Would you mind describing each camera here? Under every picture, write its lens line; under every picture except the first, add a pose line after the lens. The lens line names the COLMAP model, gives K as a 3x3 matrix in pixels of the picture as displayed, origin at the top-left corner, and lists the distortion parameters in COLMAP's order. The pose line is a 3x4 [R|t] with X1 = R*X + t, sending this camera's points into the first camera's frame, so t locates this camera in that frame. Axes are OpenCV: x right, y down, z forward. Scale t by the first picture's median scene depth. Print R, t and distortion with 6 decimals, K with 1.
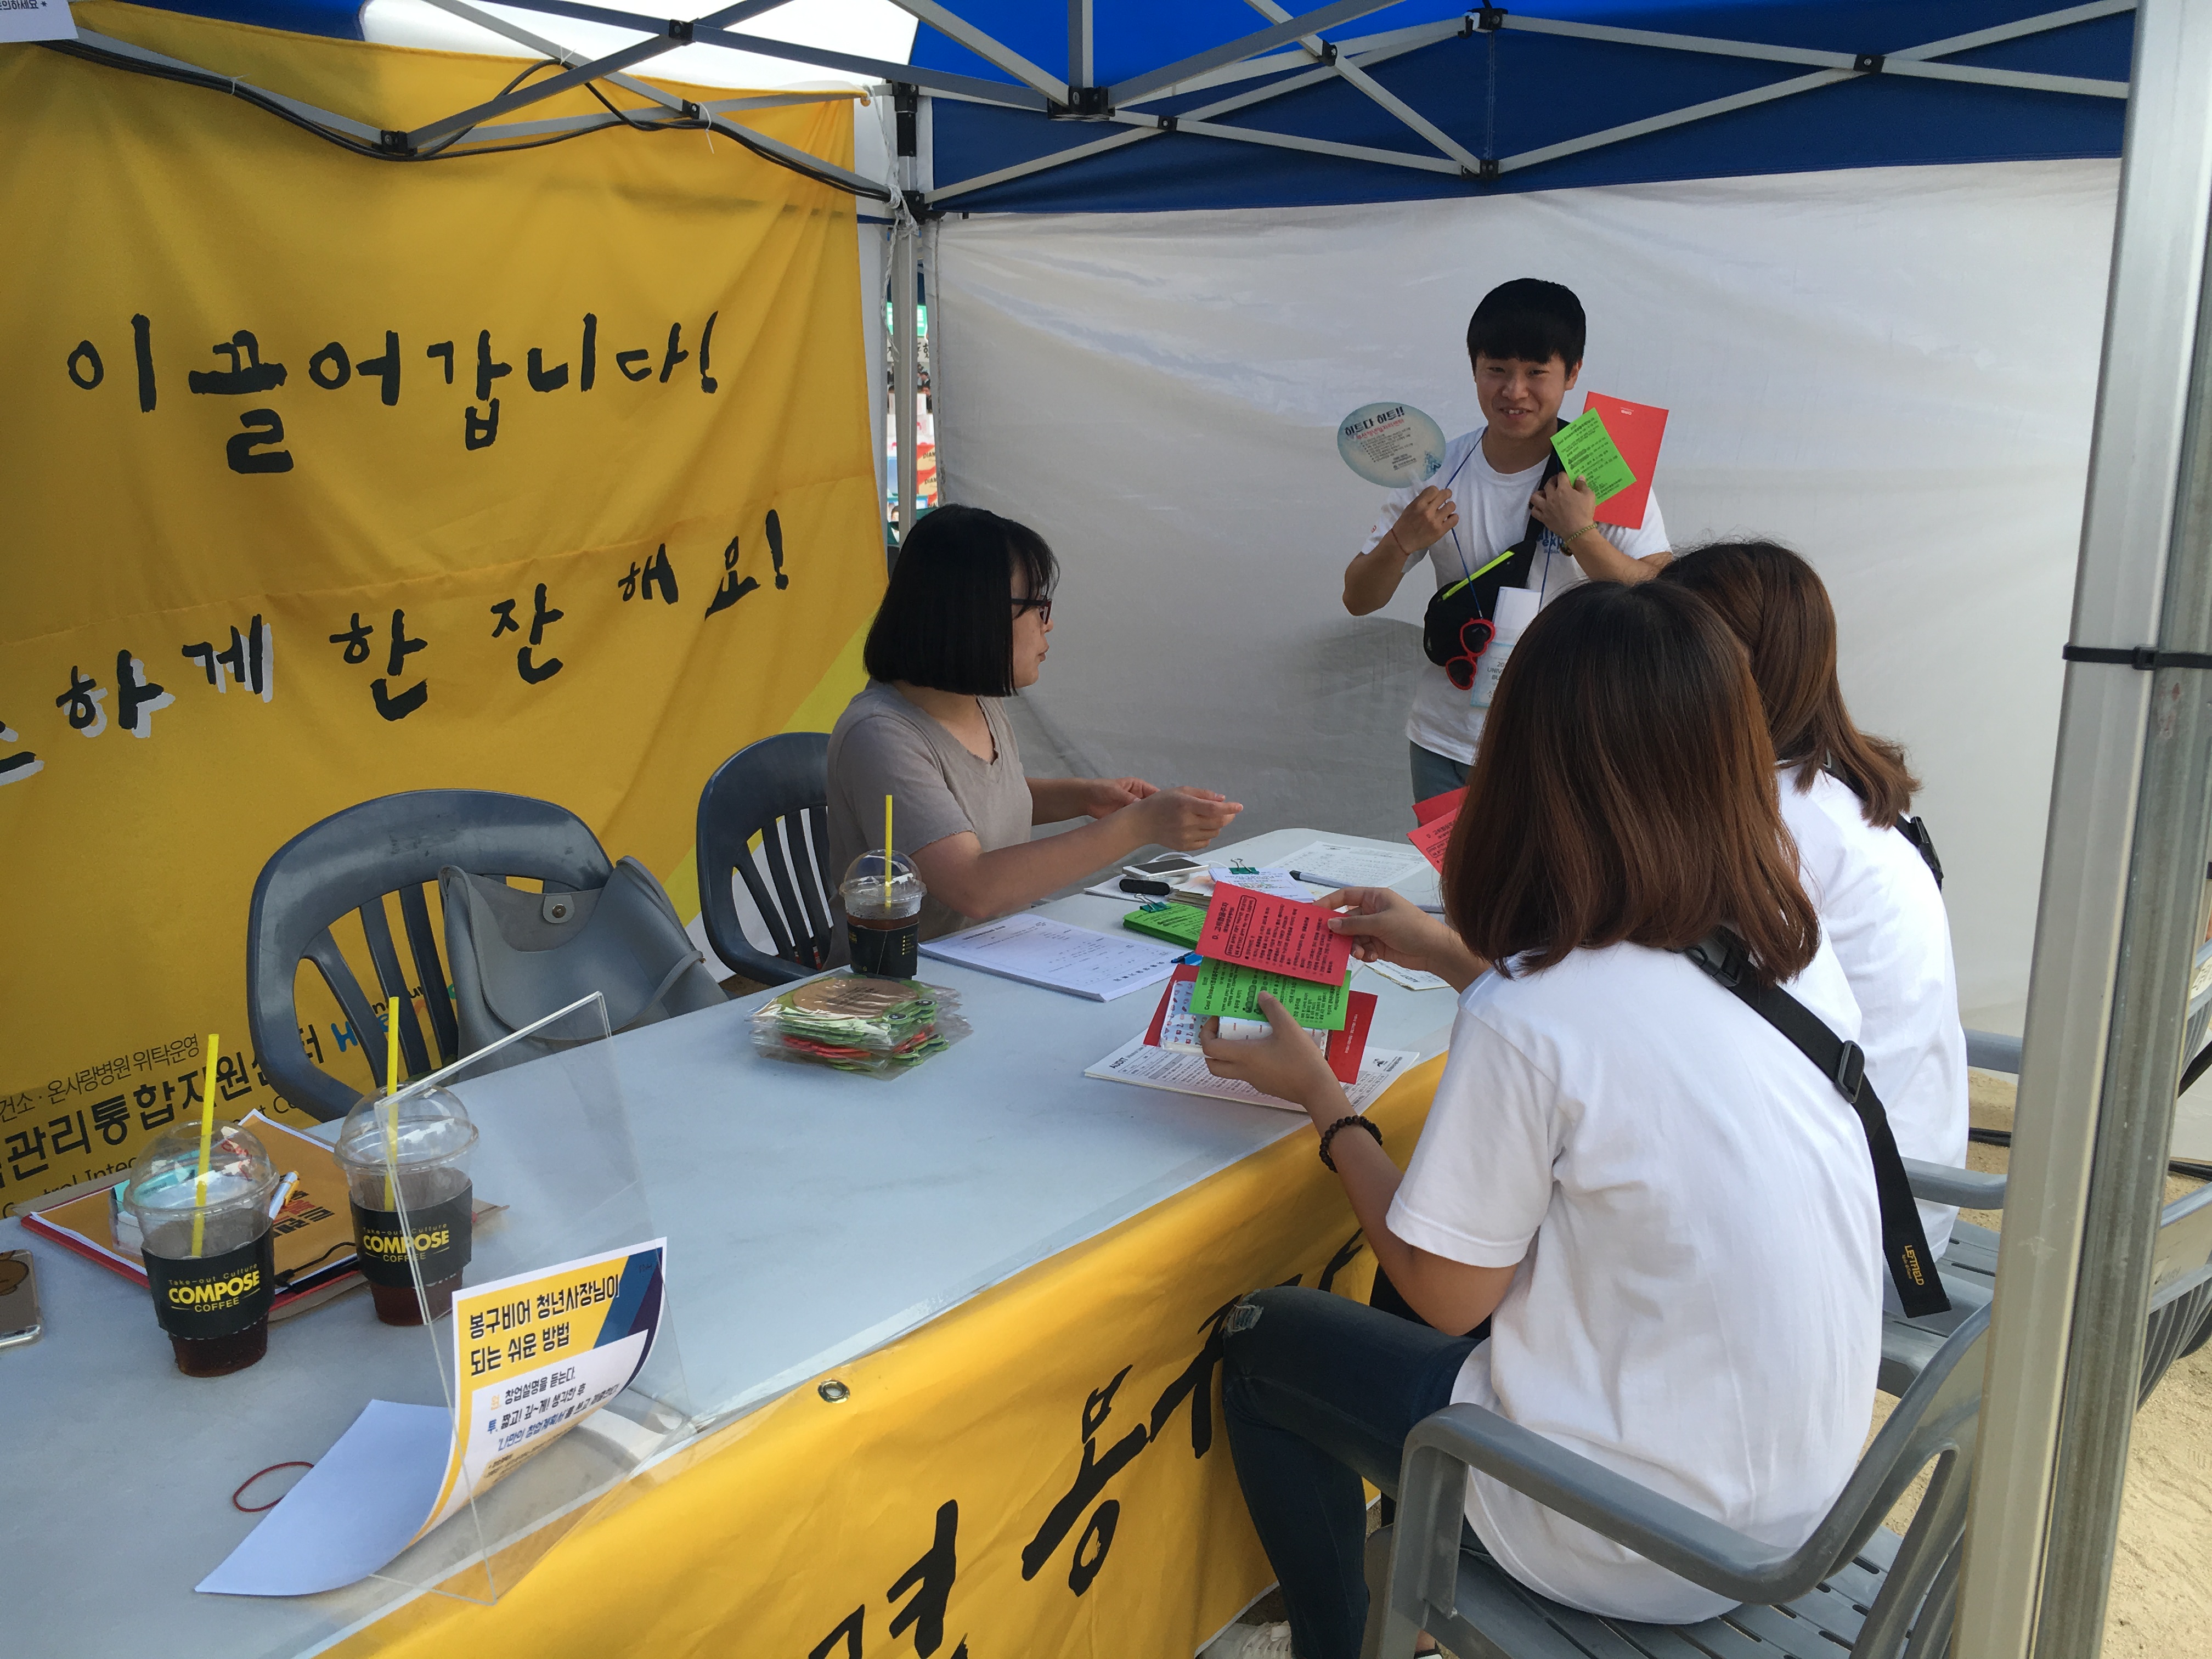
lens RADIAL K [[1893.0, 0, 1106.3], [0, 1893.0, 869.8], [0, 0, 1]] dist [0.085231, -0.140125]
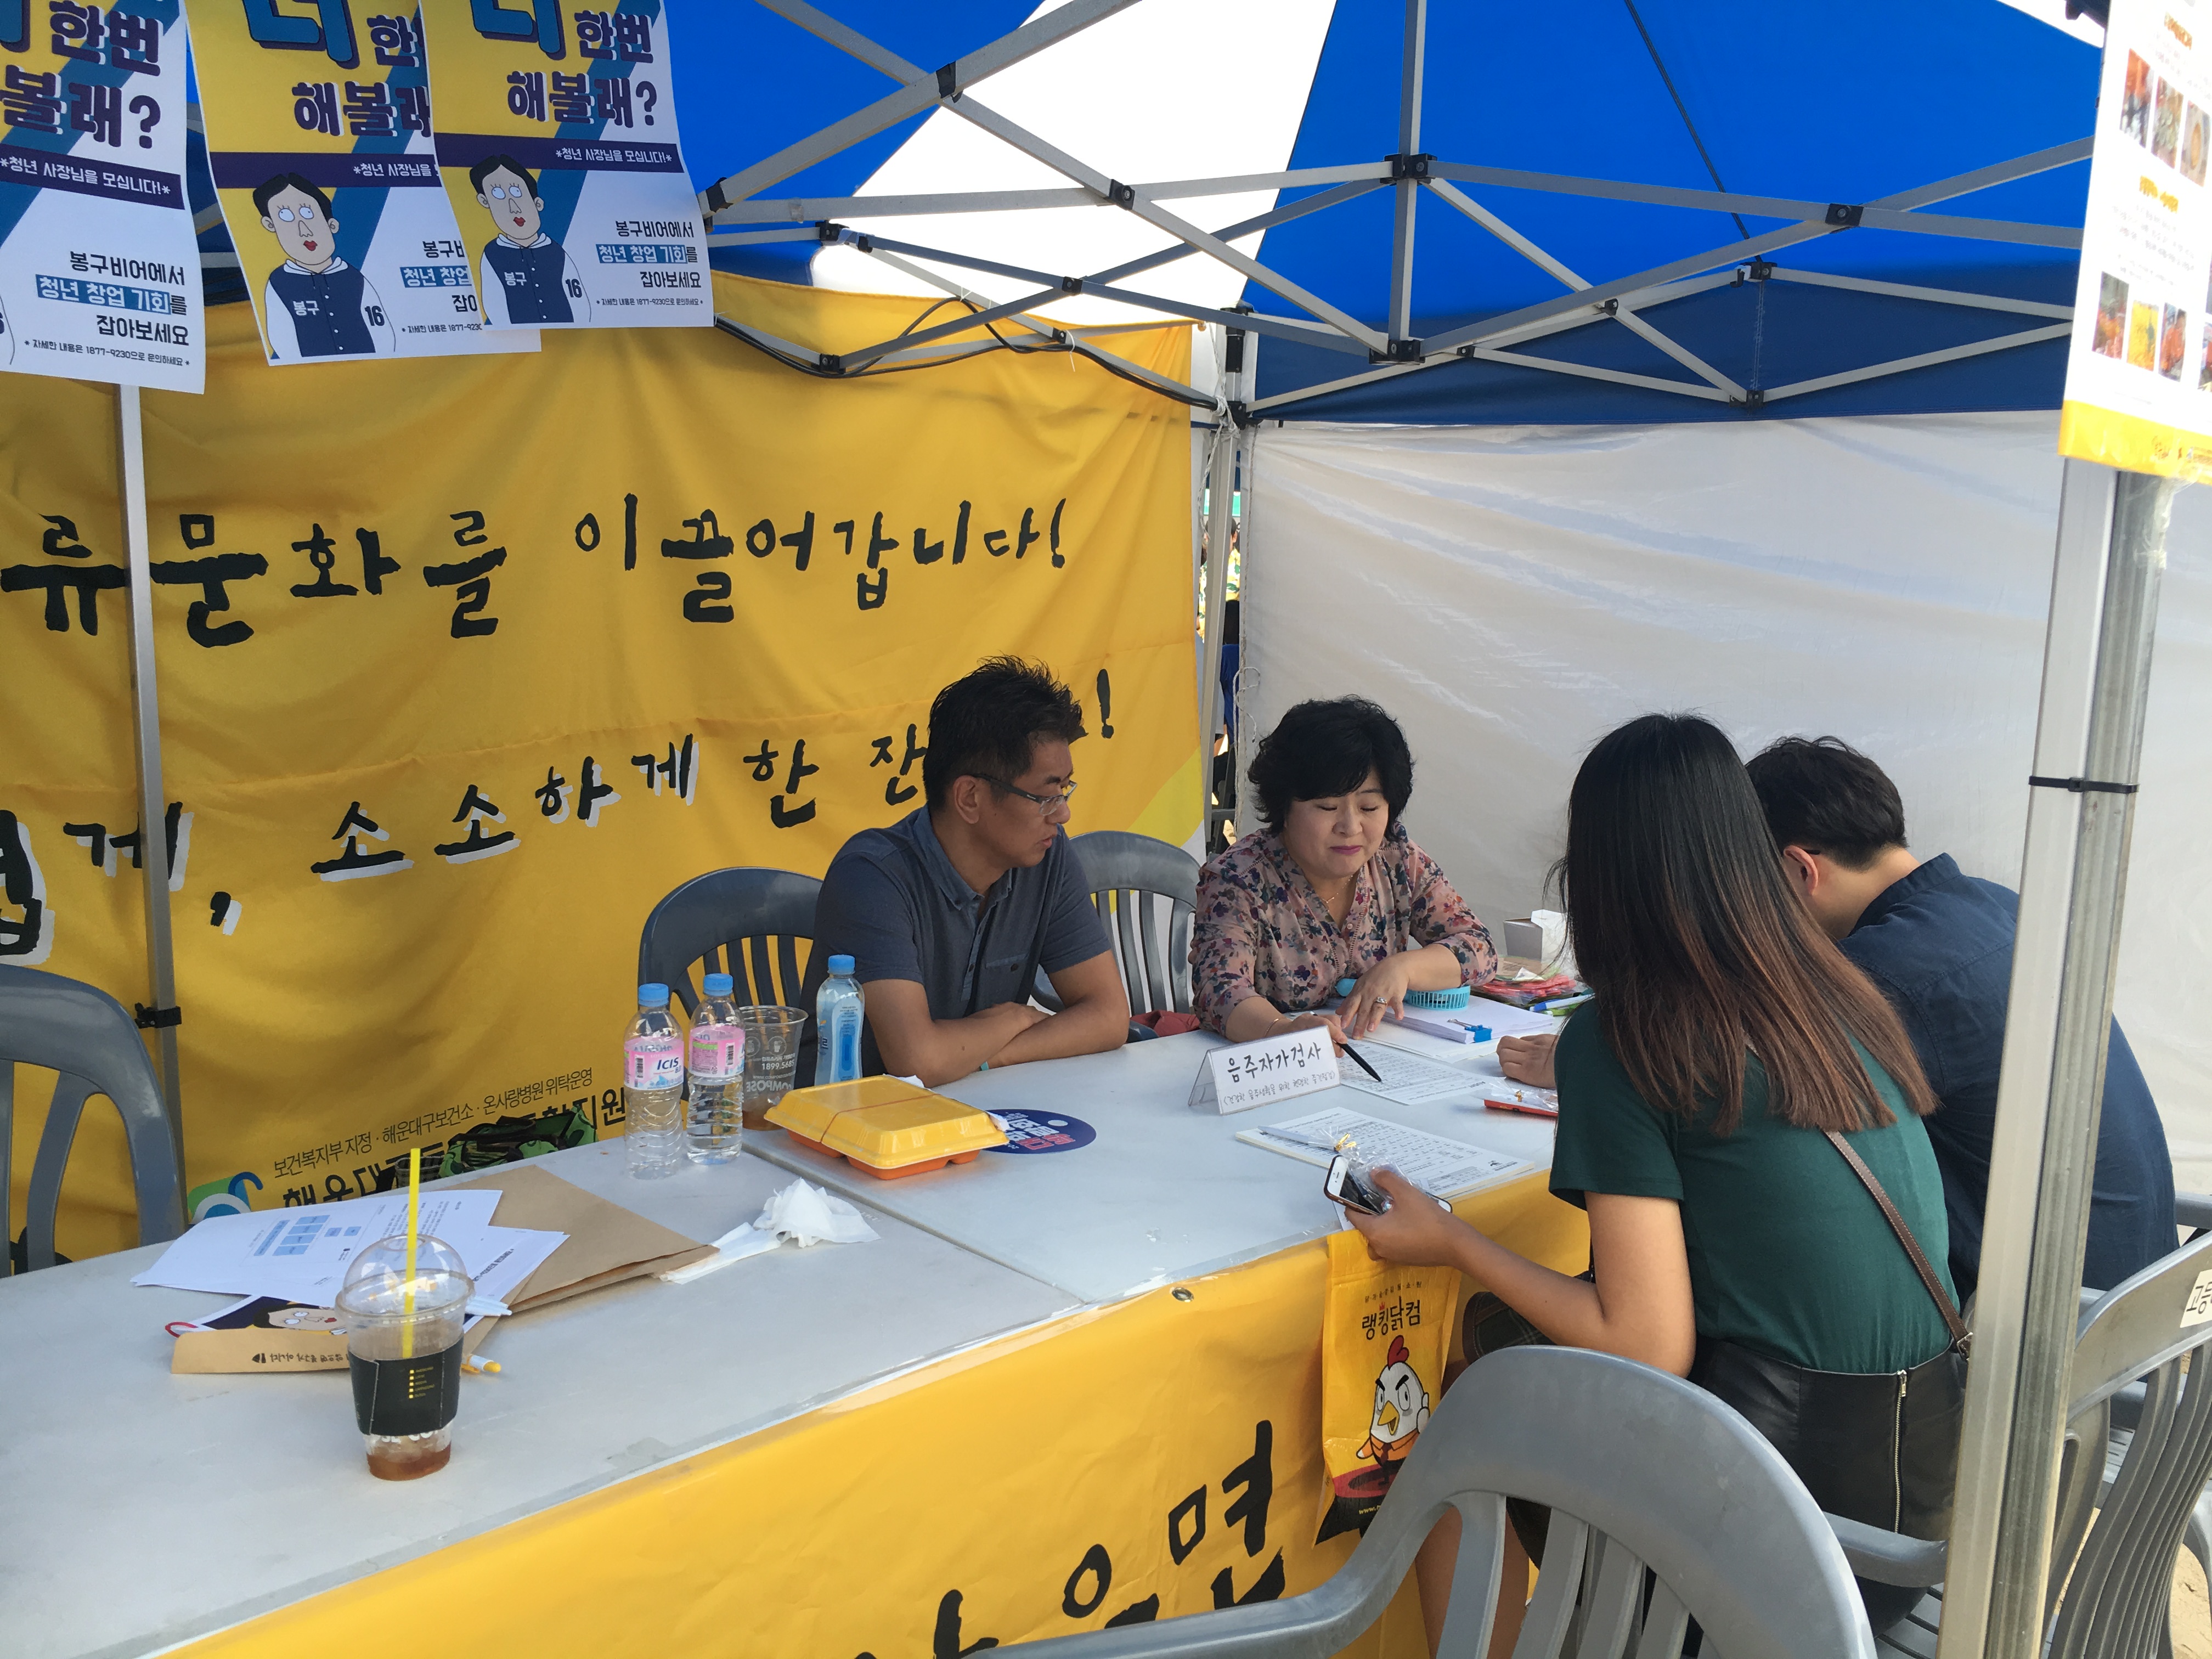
lens RADIAL K [[1903.8, 0, 1132.2], [0, 1903.8, 822.9], [0, 0, 1]] dist [0.035124, -0.179277]
pose [[0.990663, 0.053374, -0.125450, -0.008733], [-0.067202, 0.991799, -0.108712, 0.030569], [0.118619, 0.116128, 0.986126, -0.136944]]
